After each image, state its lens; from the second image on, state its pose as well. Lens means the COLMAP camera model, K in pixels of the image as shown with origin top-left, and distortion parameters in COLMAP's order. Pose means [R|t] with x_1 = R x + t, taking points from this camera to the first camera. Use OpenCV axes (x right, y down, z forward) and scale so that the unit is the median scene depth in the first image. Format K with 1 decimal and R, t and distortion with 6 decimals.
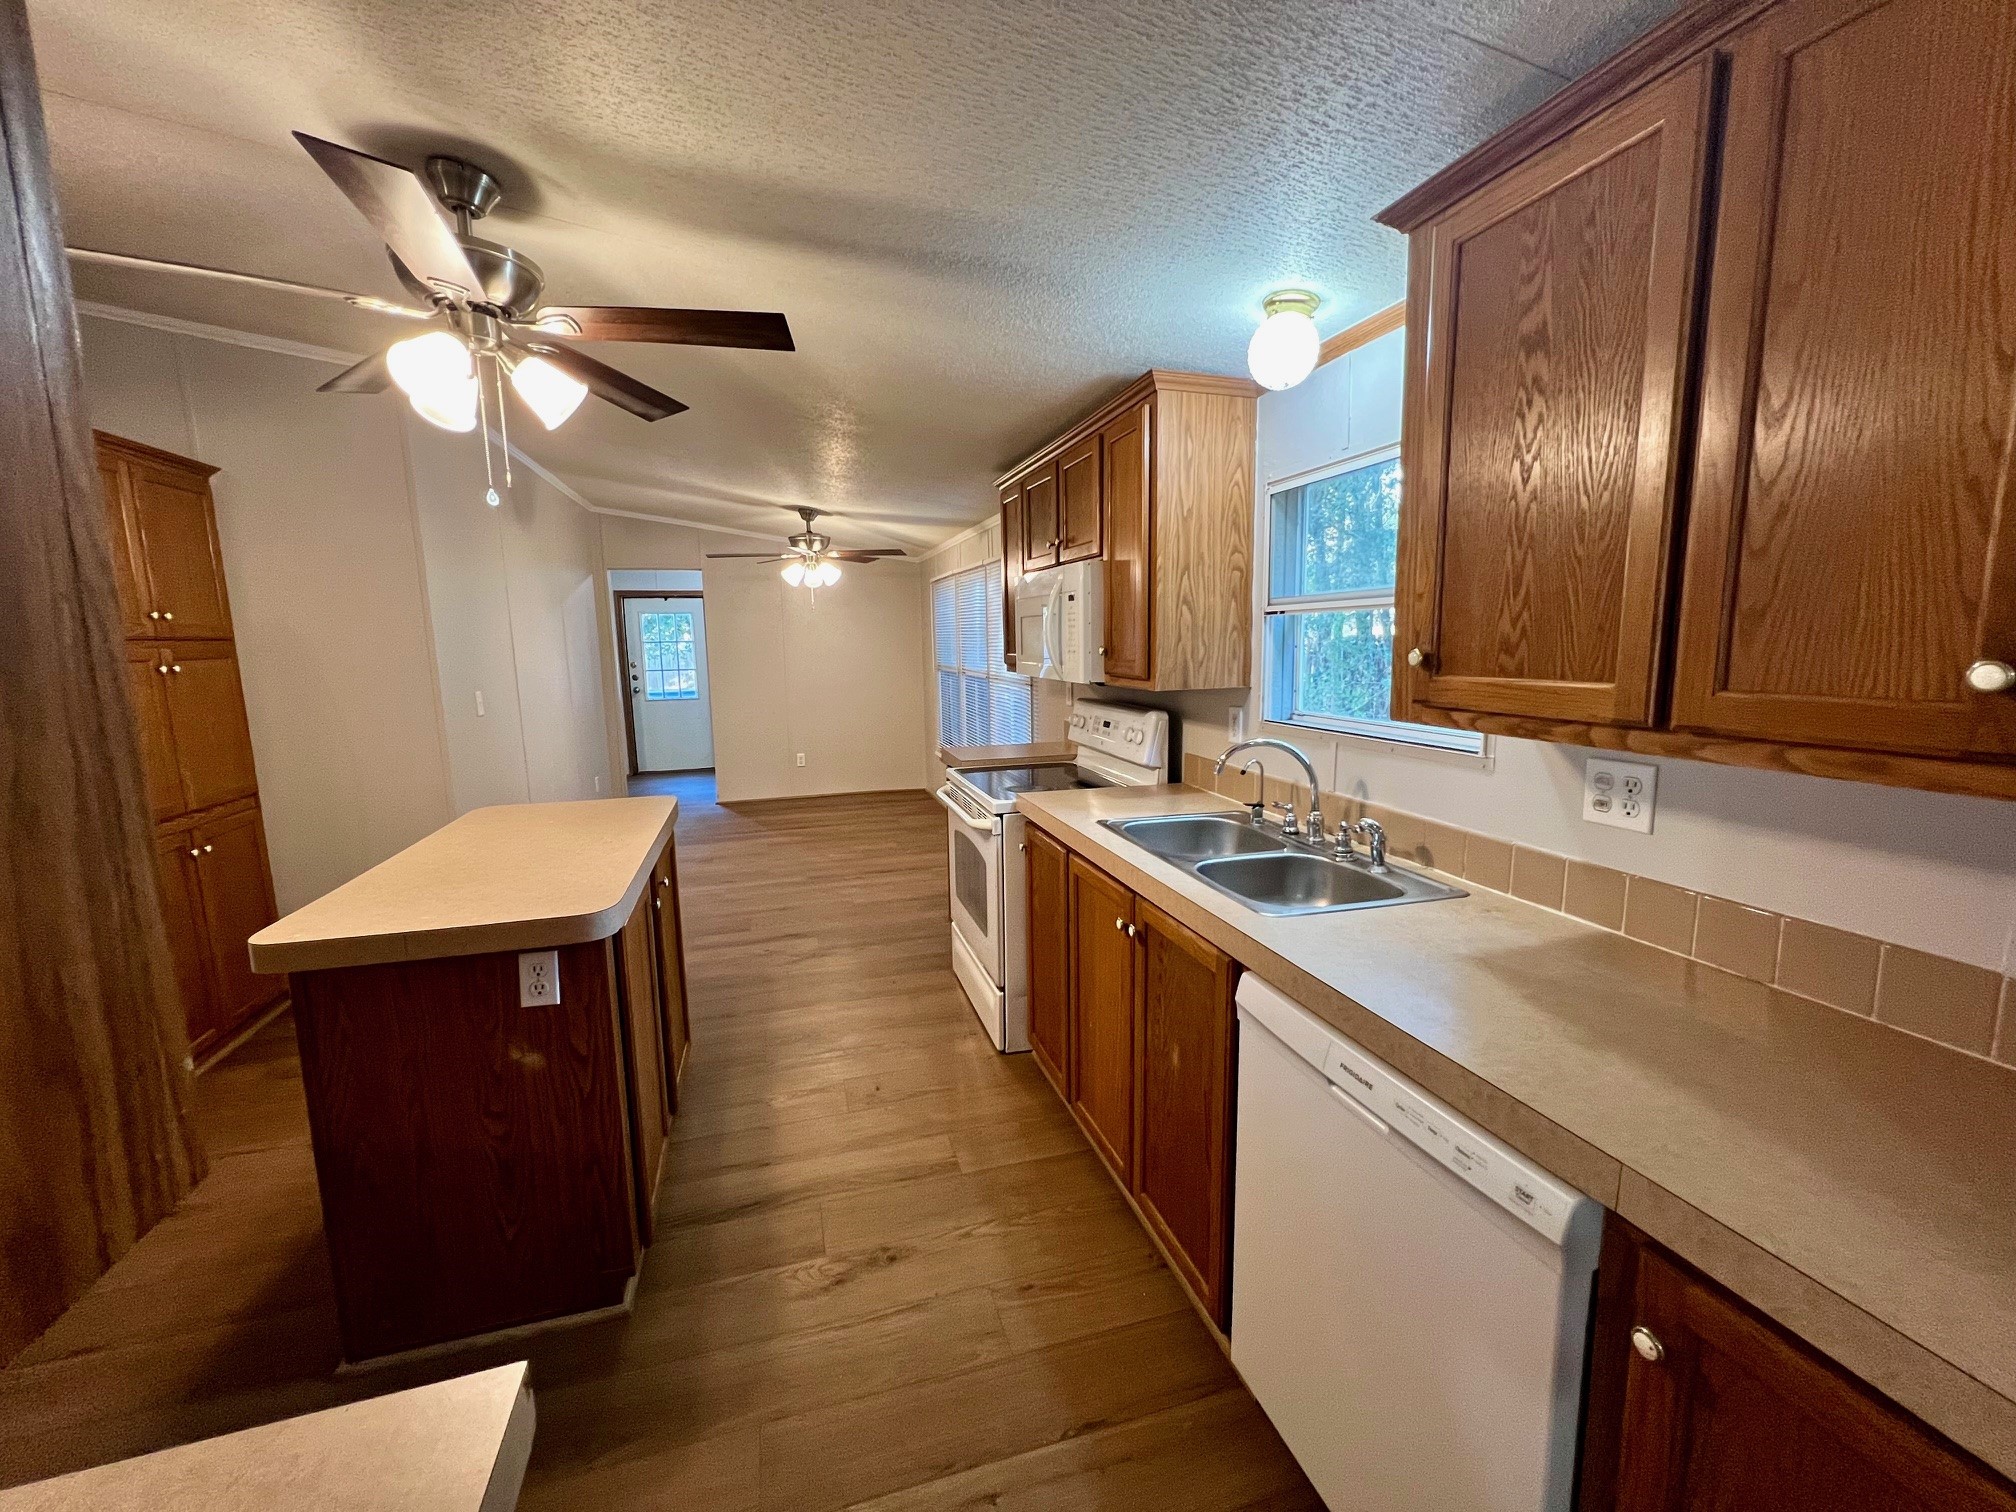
lens RADIAL K [[810.0, 0, 1005.9], [0, 810.0, 748.0], [0, 0, 1]] dist [-0.003792, -0.000415]
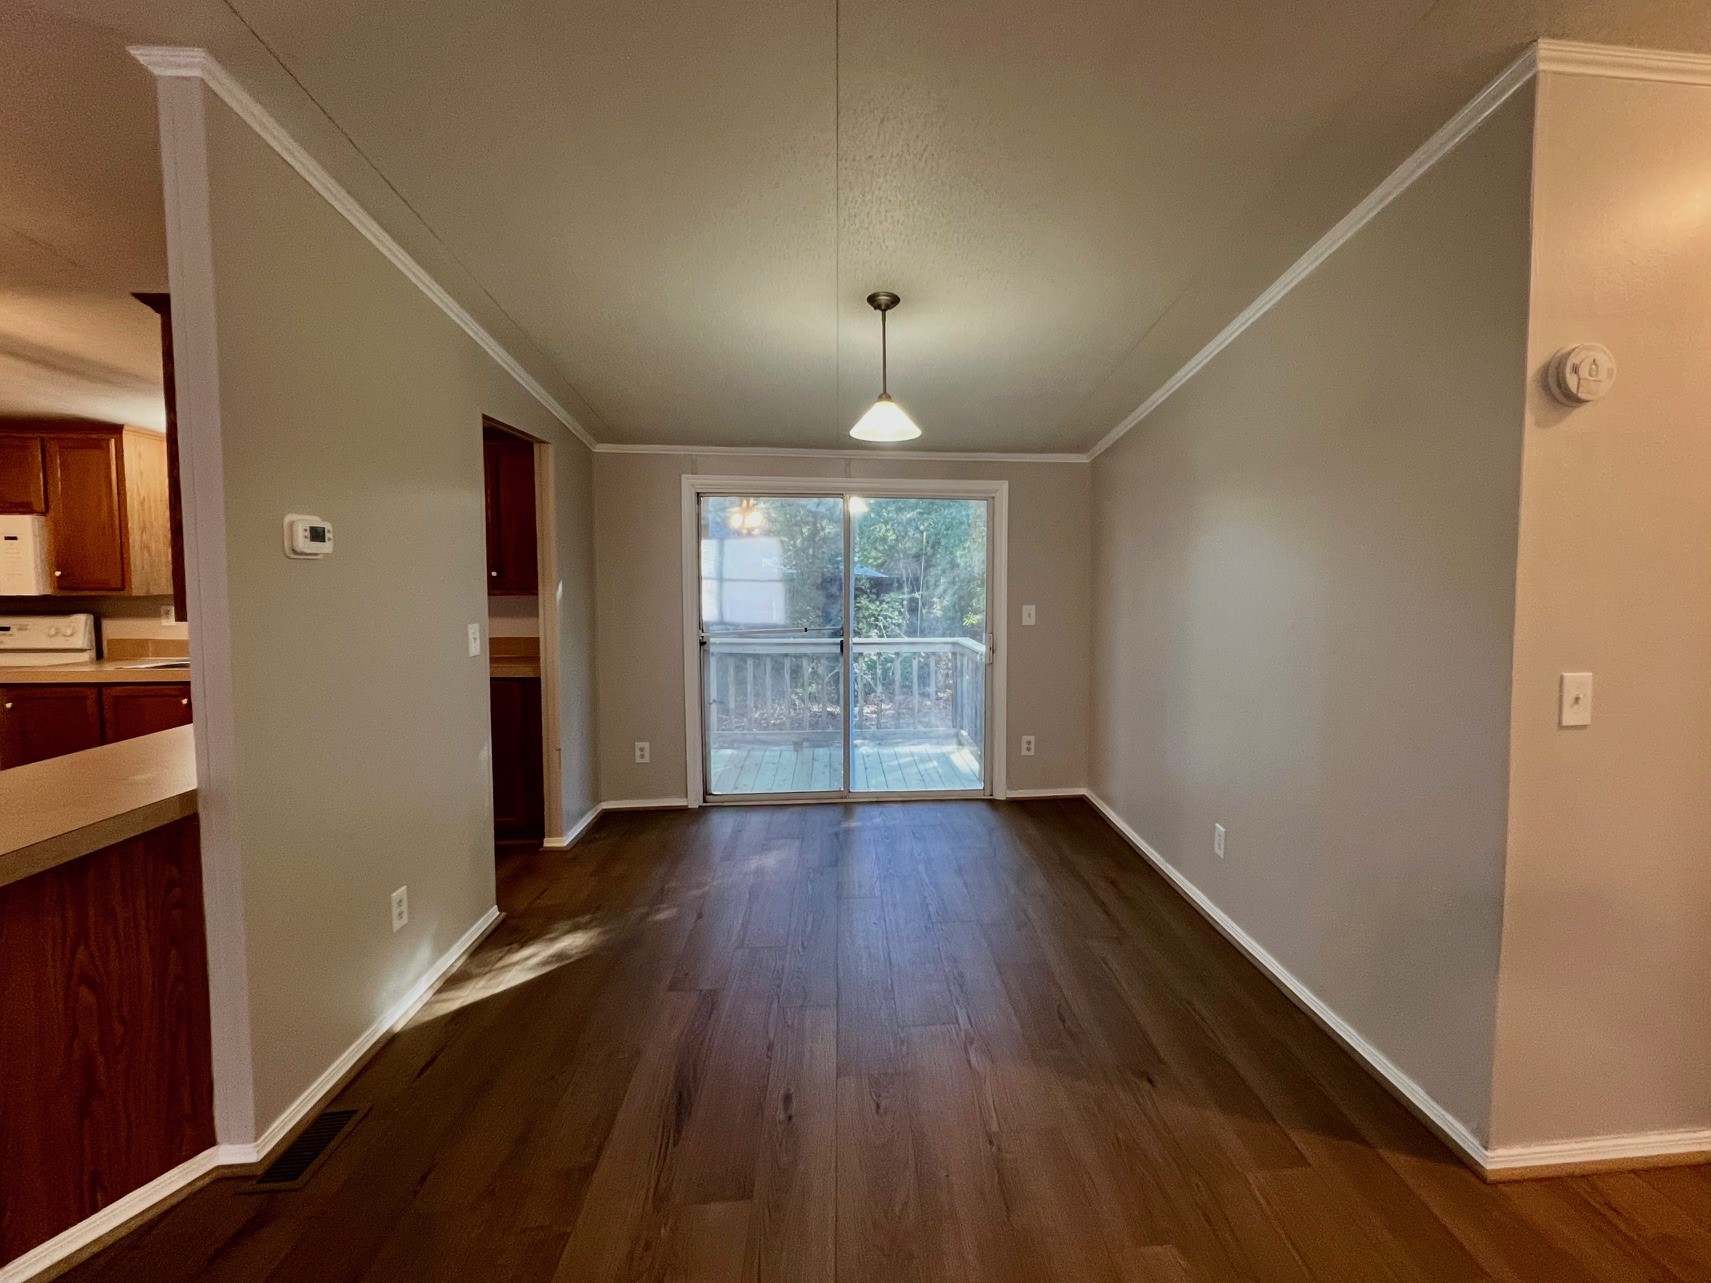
lens RADIAL K [[744.8, 0, 858.2], [0, 744.8, 610.5], [0, 0, 1]] dist [-0.001270, 0.000004]
pose [[0.175463, -0.045788, 0.983421, -0.790503], [0.127779, 0.991527, 0.023367, 0.086959], [-0.976158, 0.121561, 0.179828, -0.575086]]
